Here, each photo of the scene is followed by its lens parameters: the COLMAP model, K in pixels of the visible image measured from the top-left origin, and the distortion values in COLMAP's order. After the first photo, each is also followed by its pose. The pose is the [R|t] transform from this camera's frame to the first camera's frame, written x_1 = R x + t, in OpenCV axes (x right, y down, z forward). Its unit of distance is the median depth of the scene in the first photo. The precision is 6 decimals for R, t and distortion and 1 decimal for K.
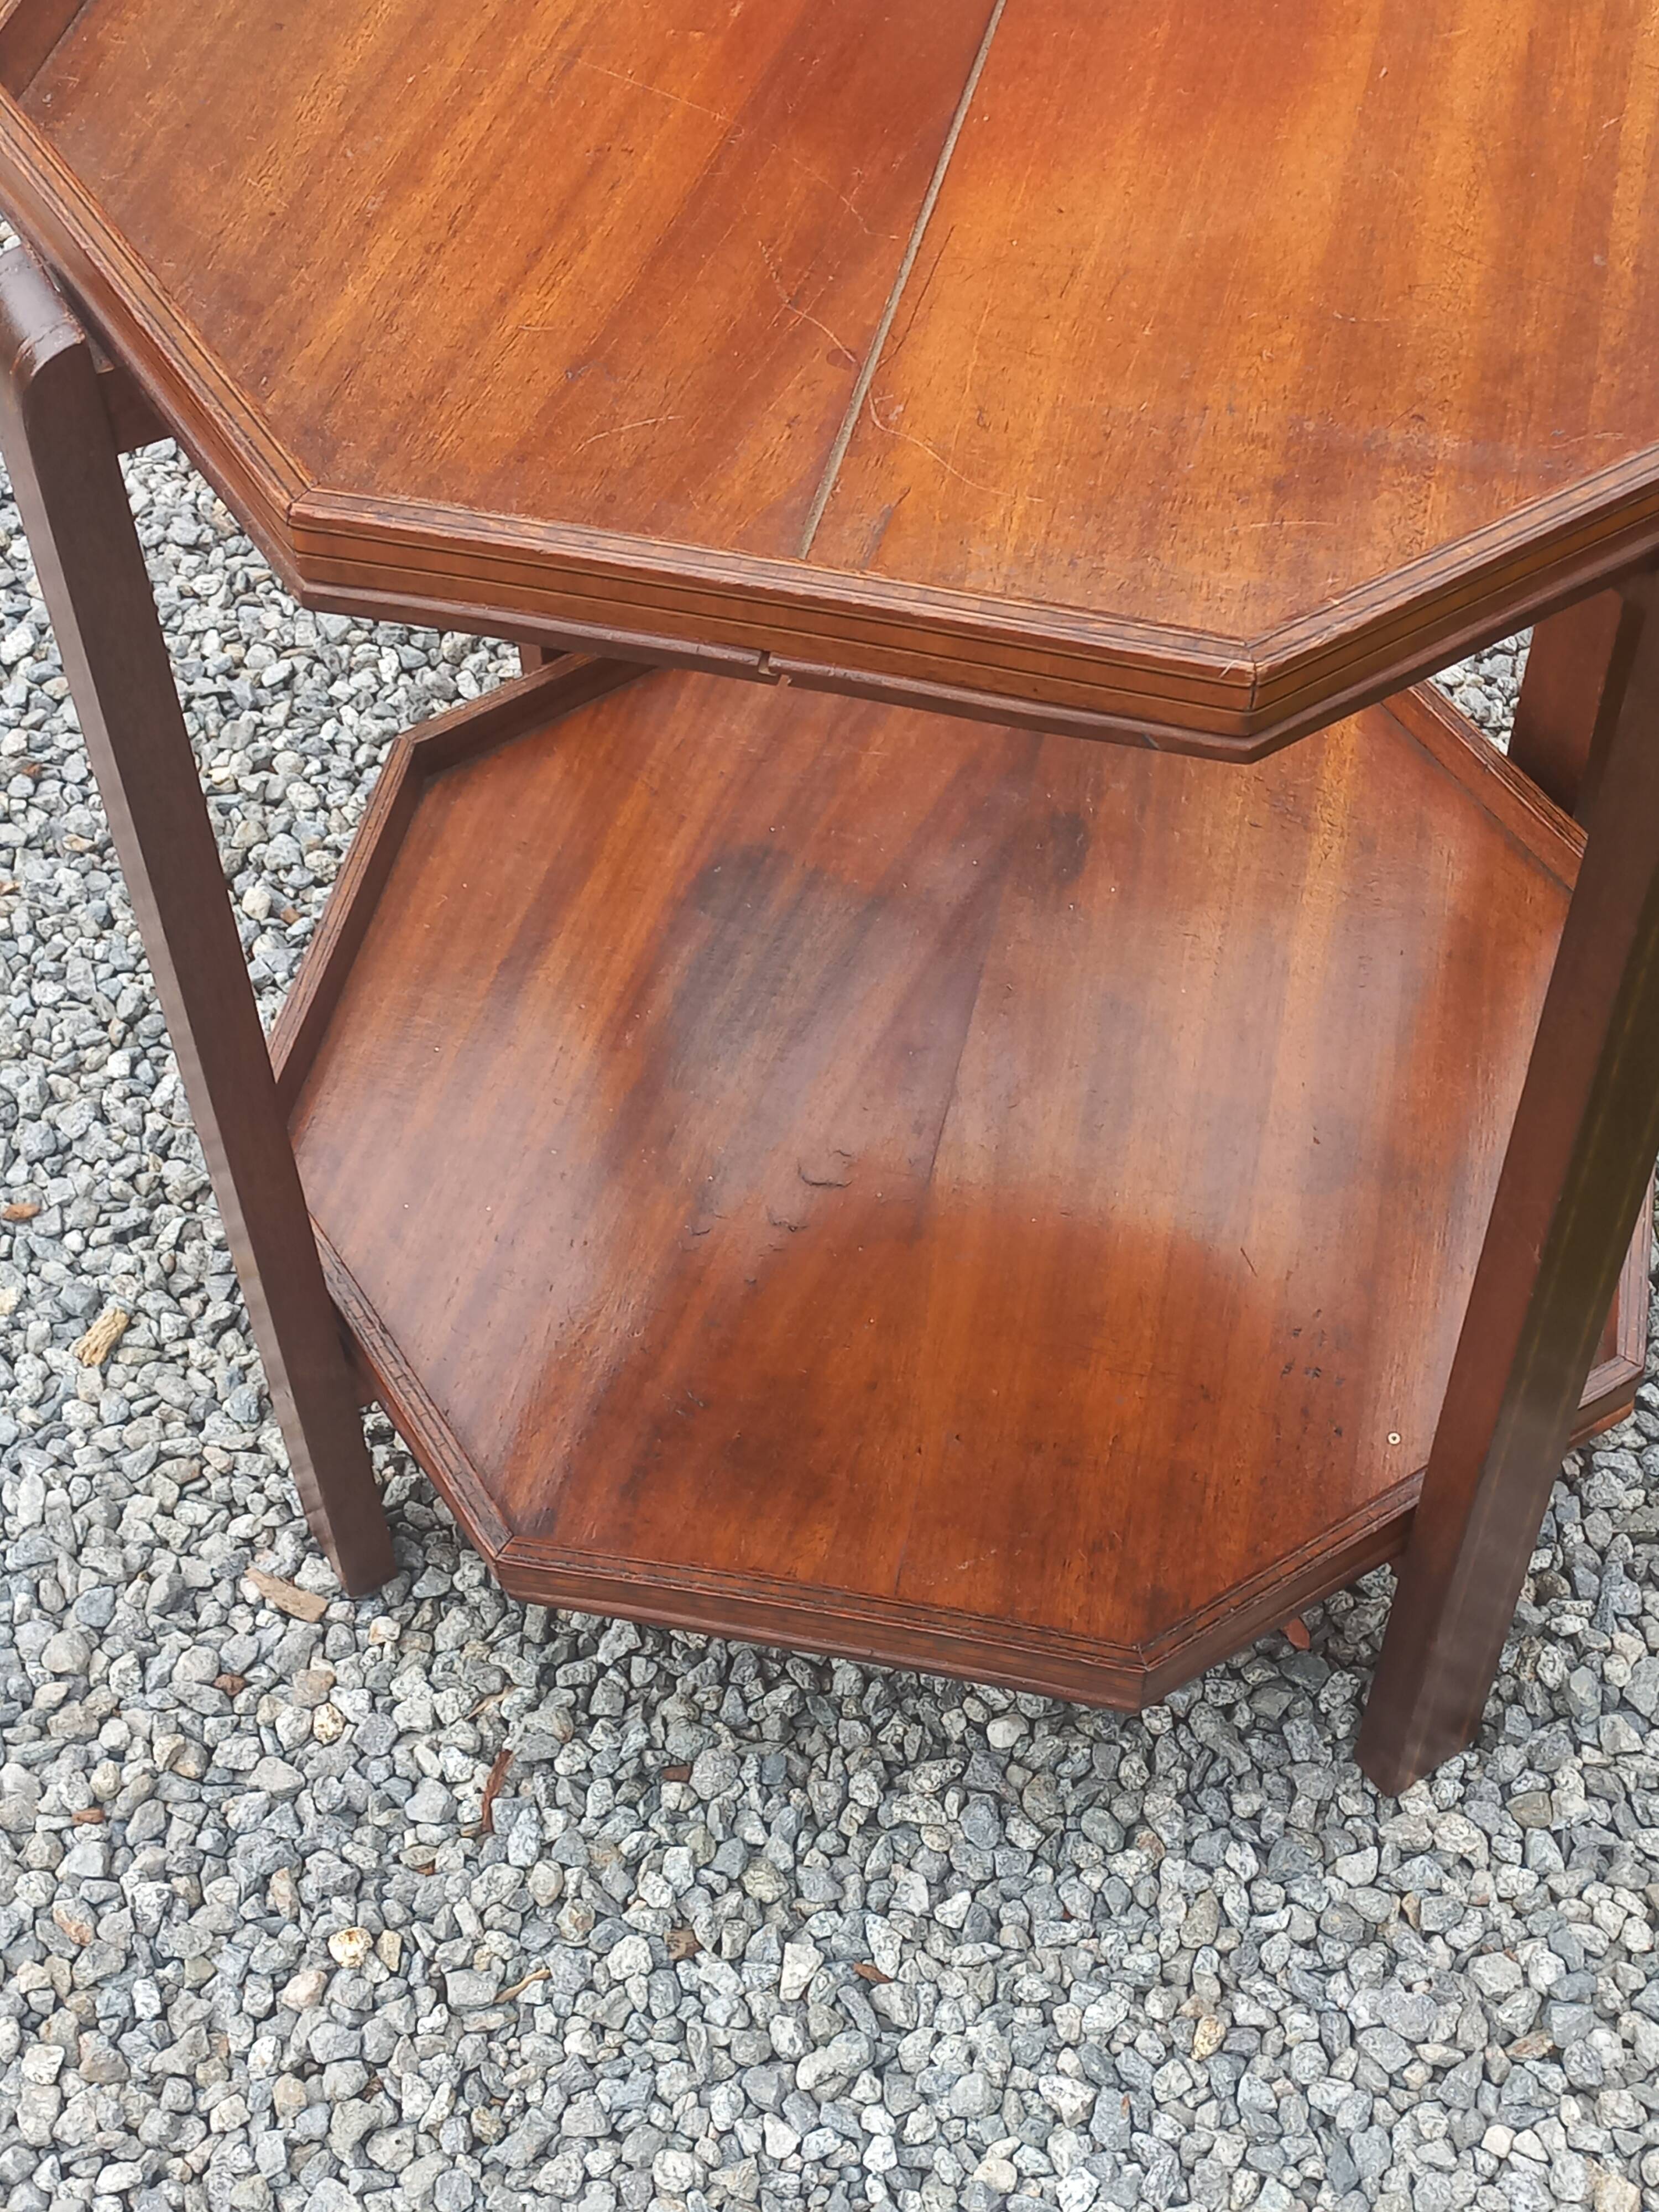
lens RADIAL K [[3180.5, 0, 834.8], [0, 3180.5, 1103.1], [0, 0, 1]] dist [0.079433, 0.000000]
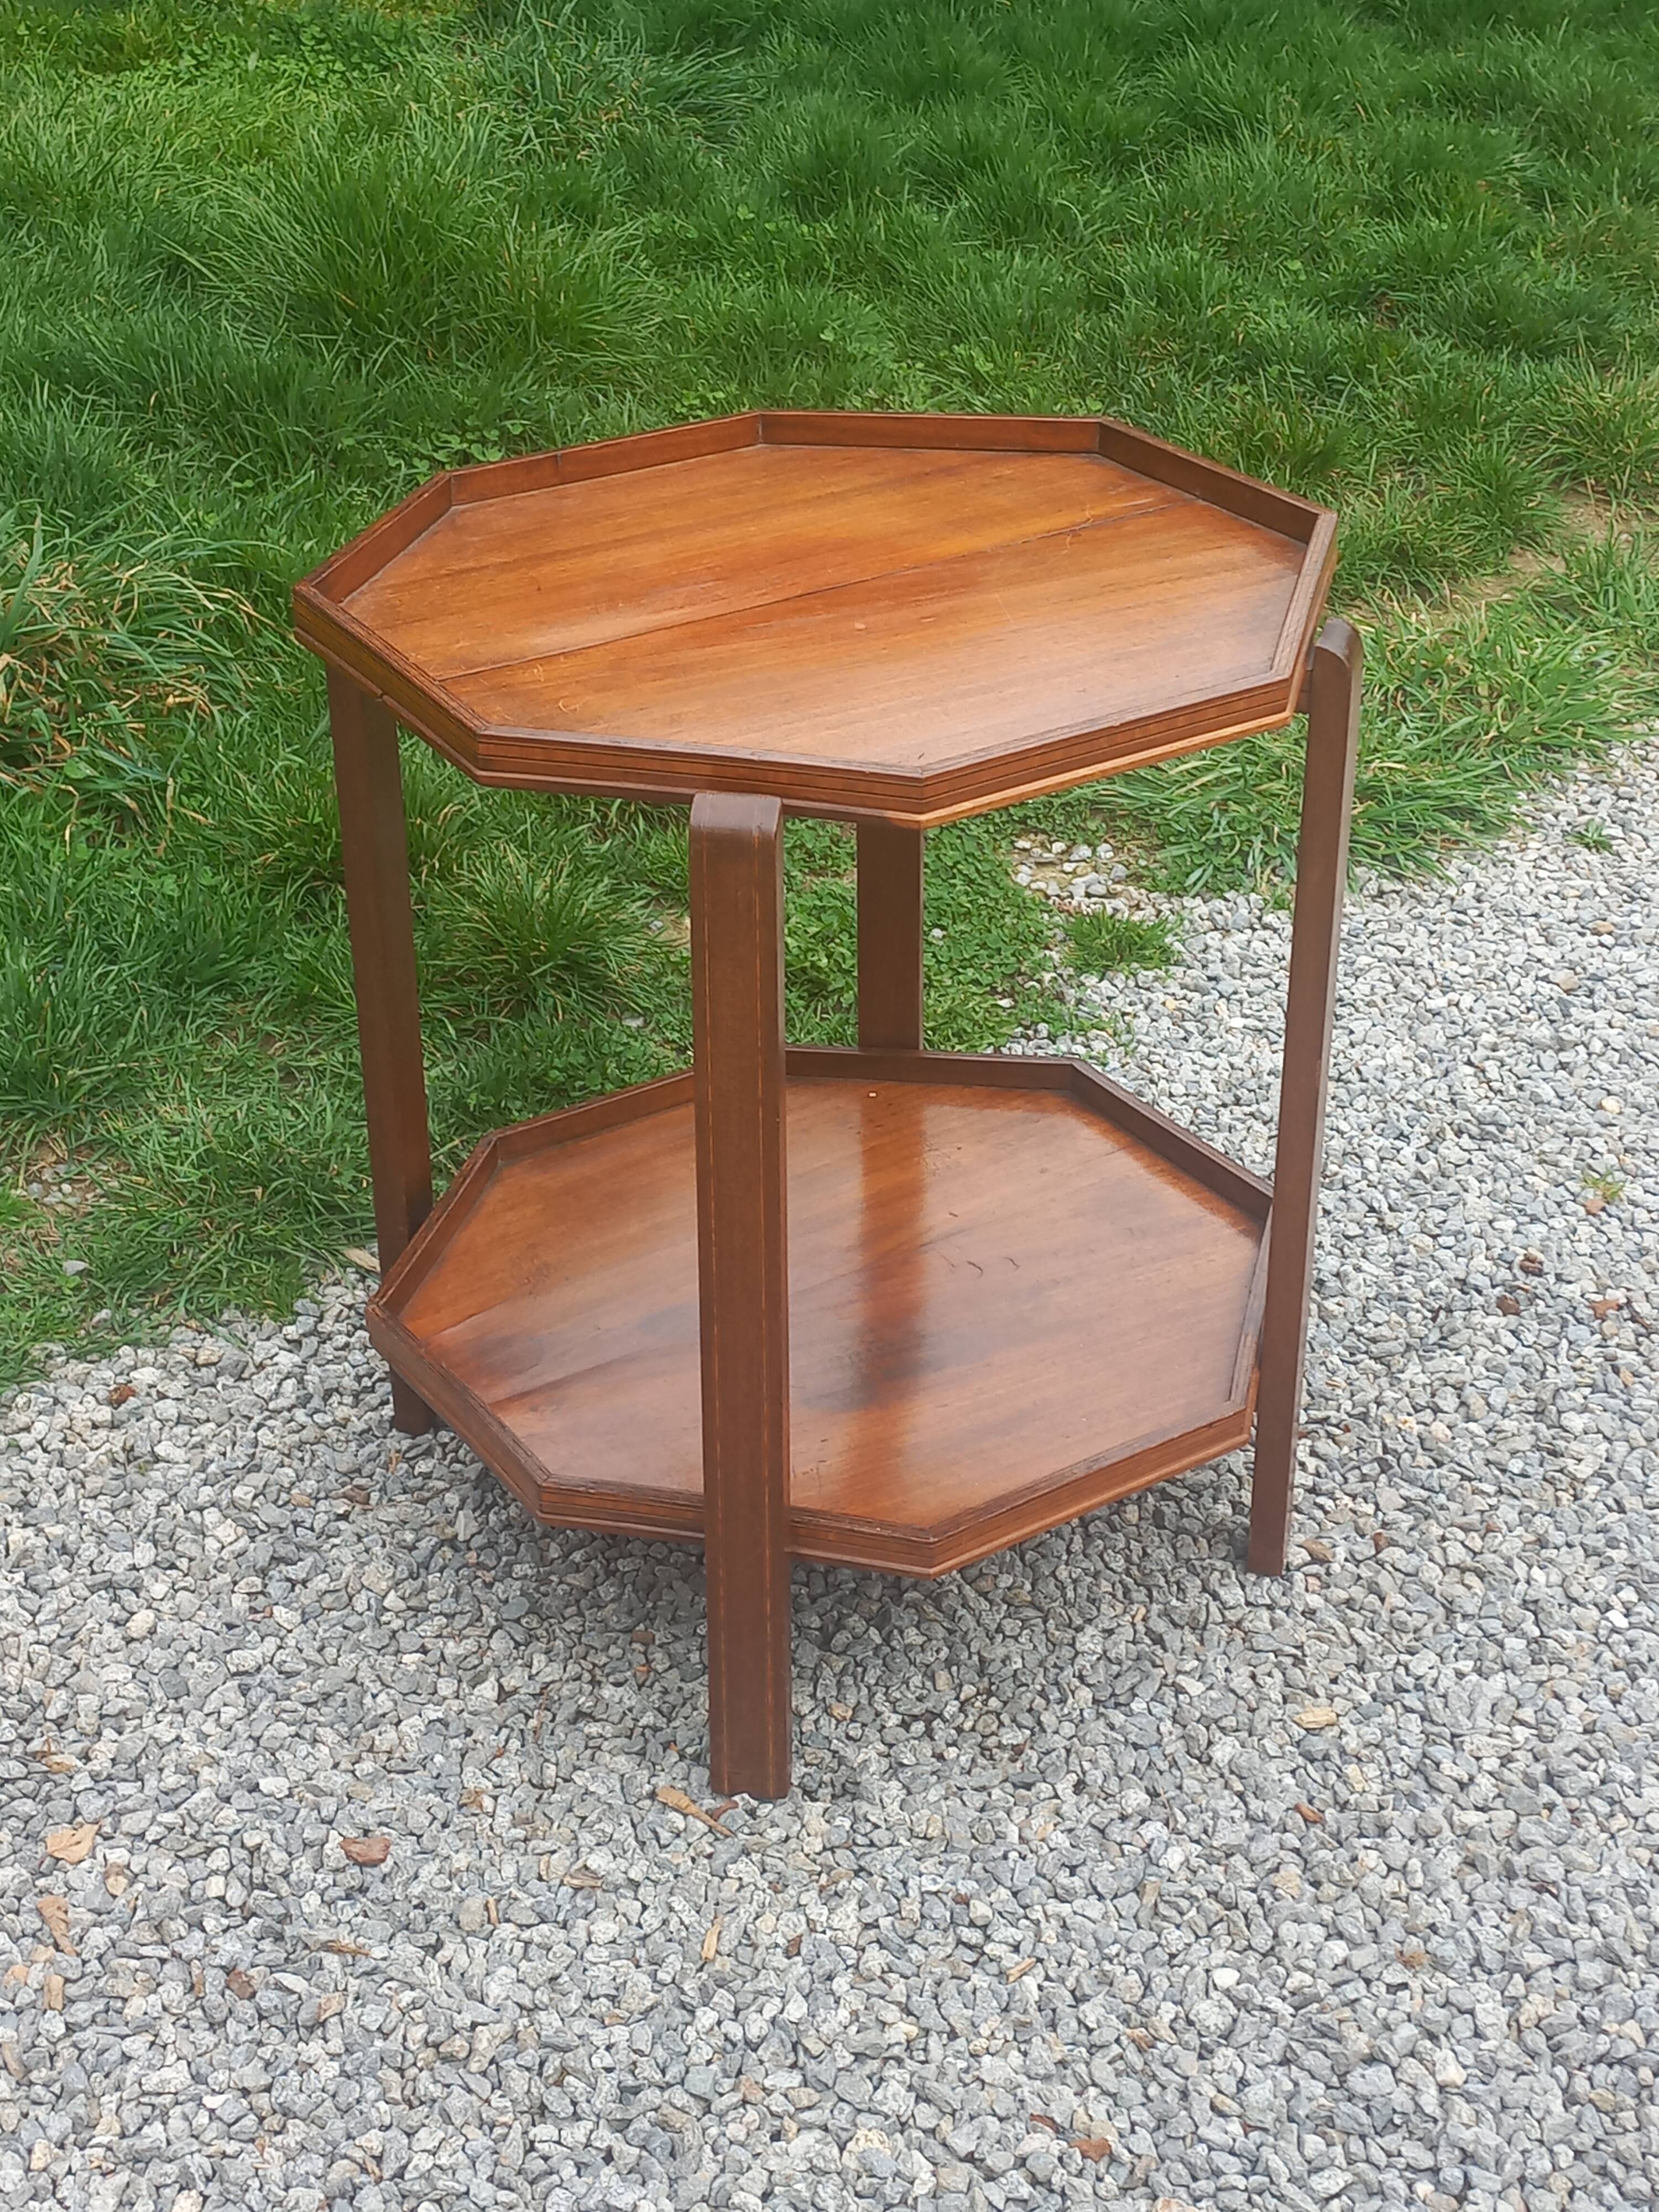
lens RADIAL K [[3180.5, 0, 812.4], [0, 3180.5, 1063.8], [0, 0, 1]] dist [0.079433, 0.000000]
pose [[-0.706073, -0.331630, 0.625686, -0.953388], [0.560977, 0.277277, 0.780014, -1.359979], [-0.432165, 0.901742, -0.009741, 0.955385]]
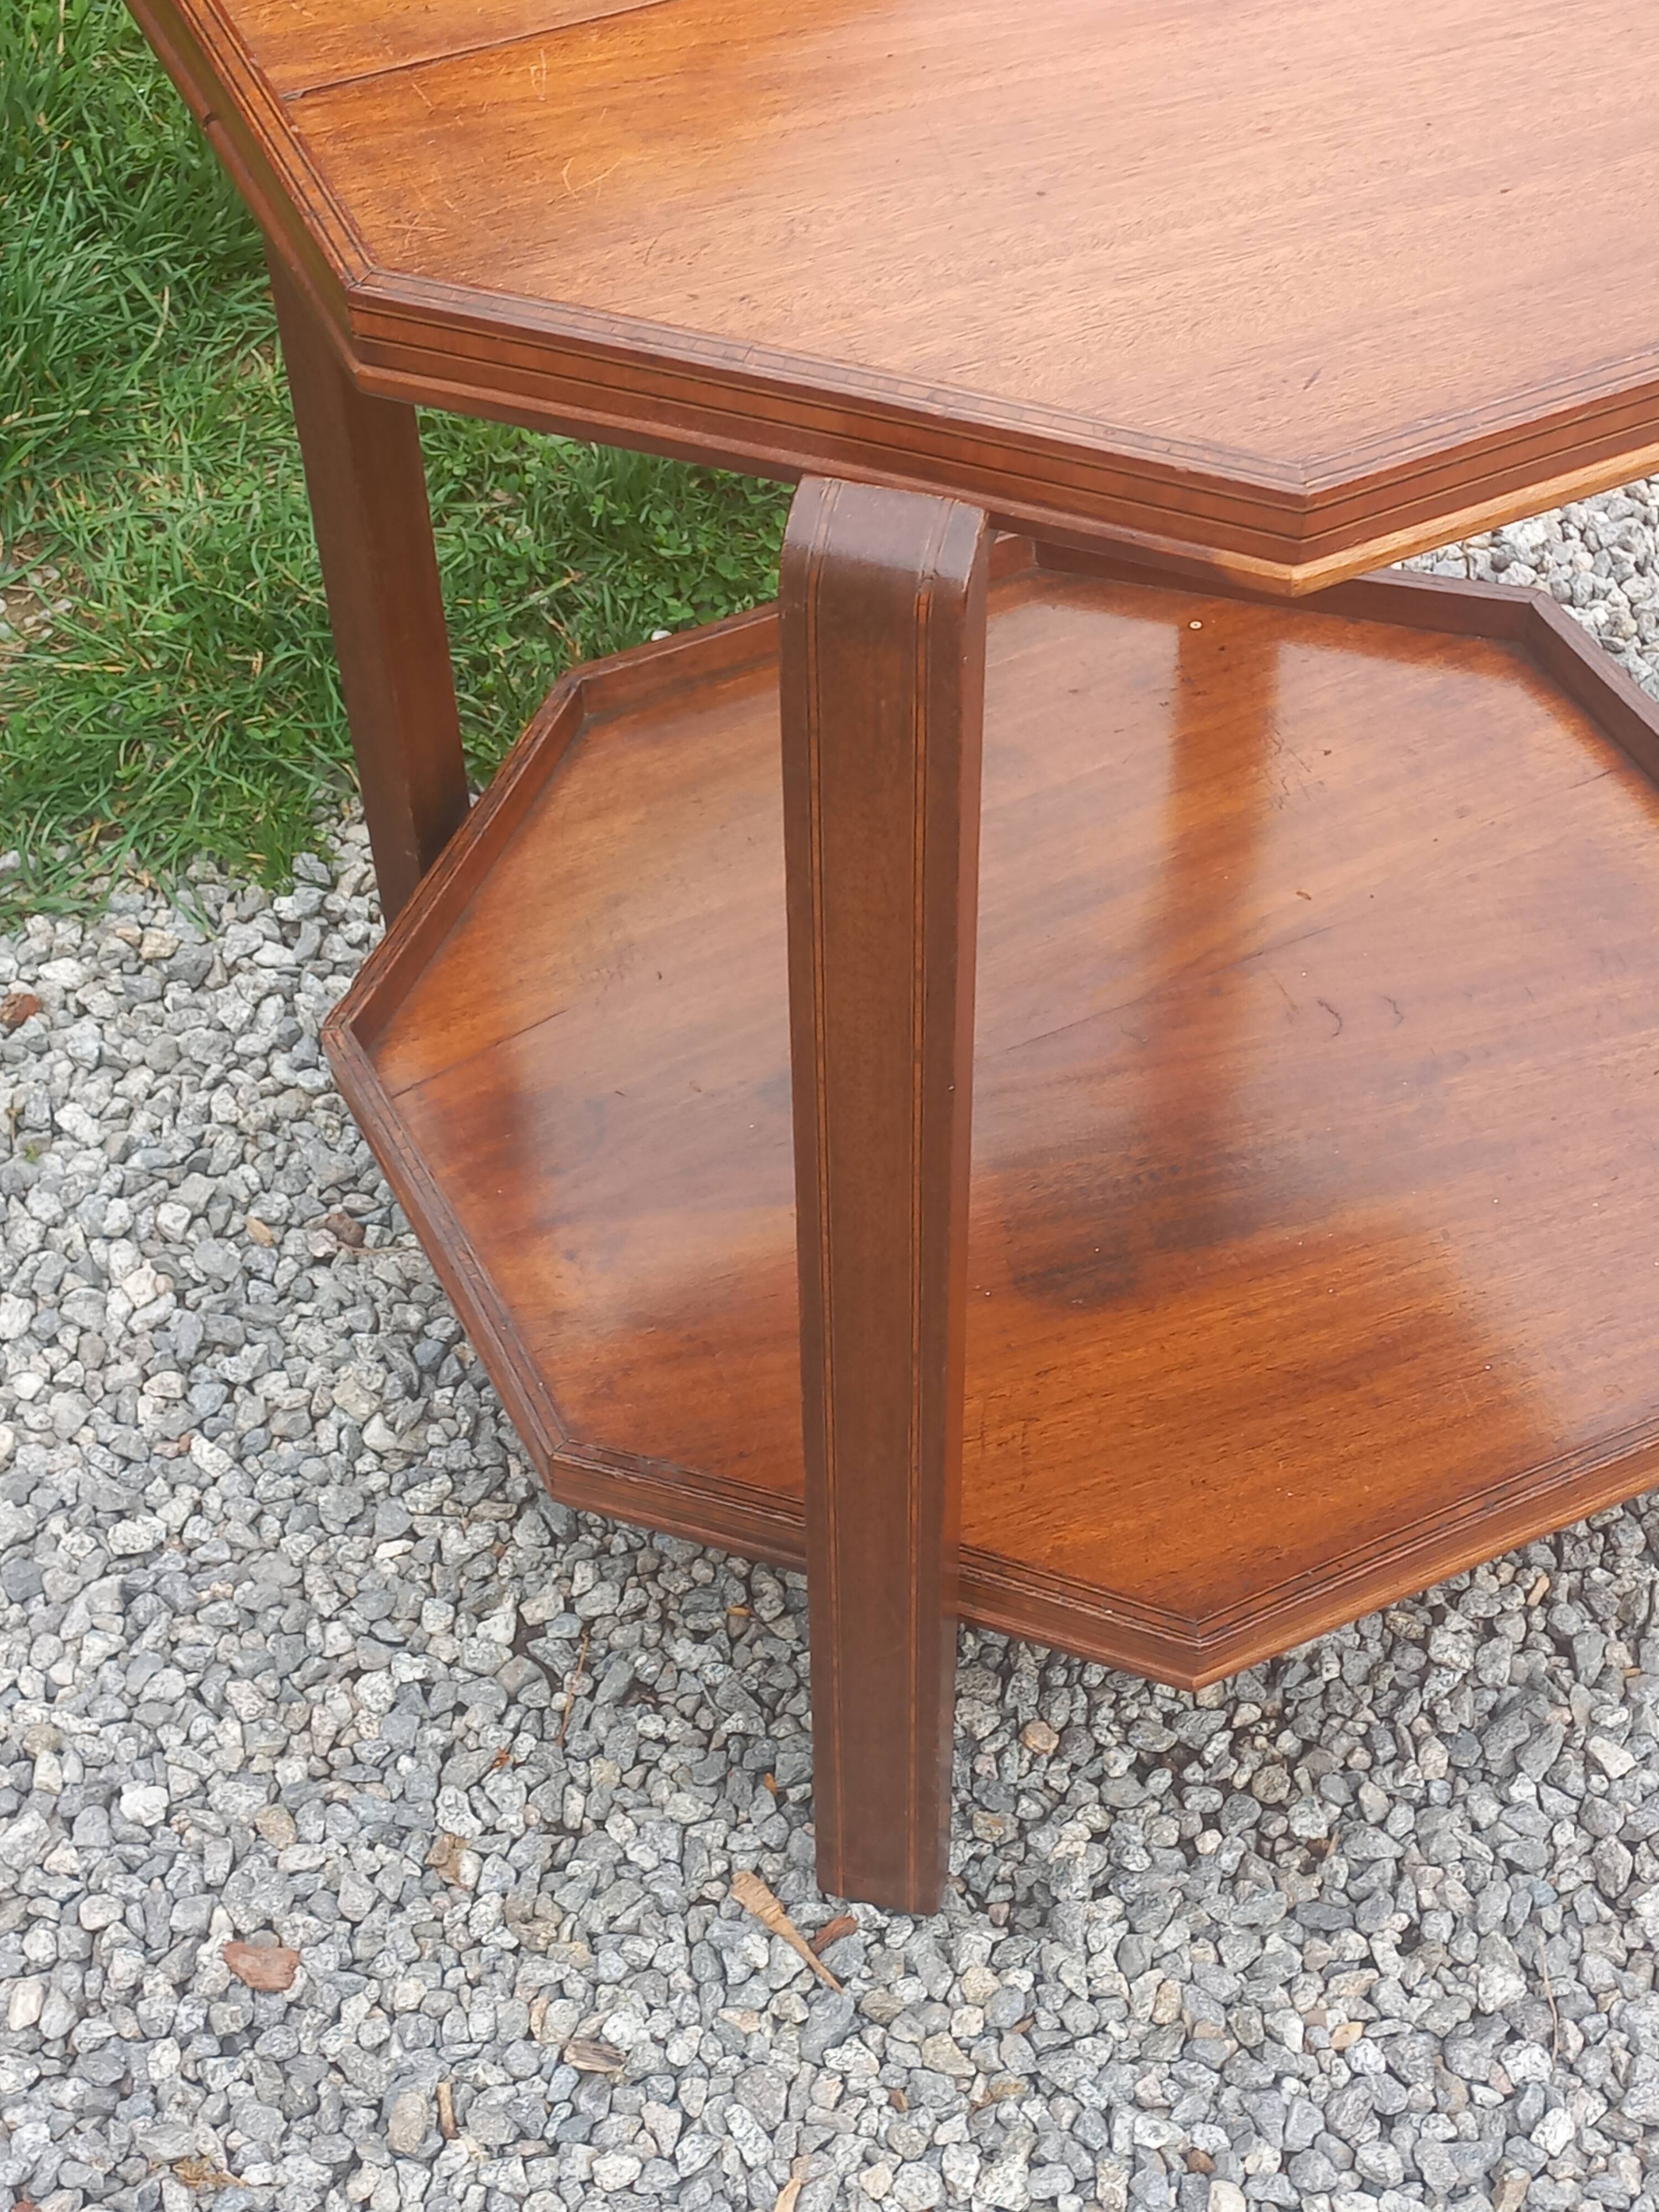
lens RADIAL K [[3180.5, 0, 817.8], [0, 3180.5, 1086.9], [0, 0, 1]] dist [0.079433, 0.000000]
pose [[-0.612381, -0.575941, 0.541555, -0.462459], [0.631649, 0.055485, 0.773266, -0.858074], [-0.475404, 0.815606, 0.329814, 0.761854]]
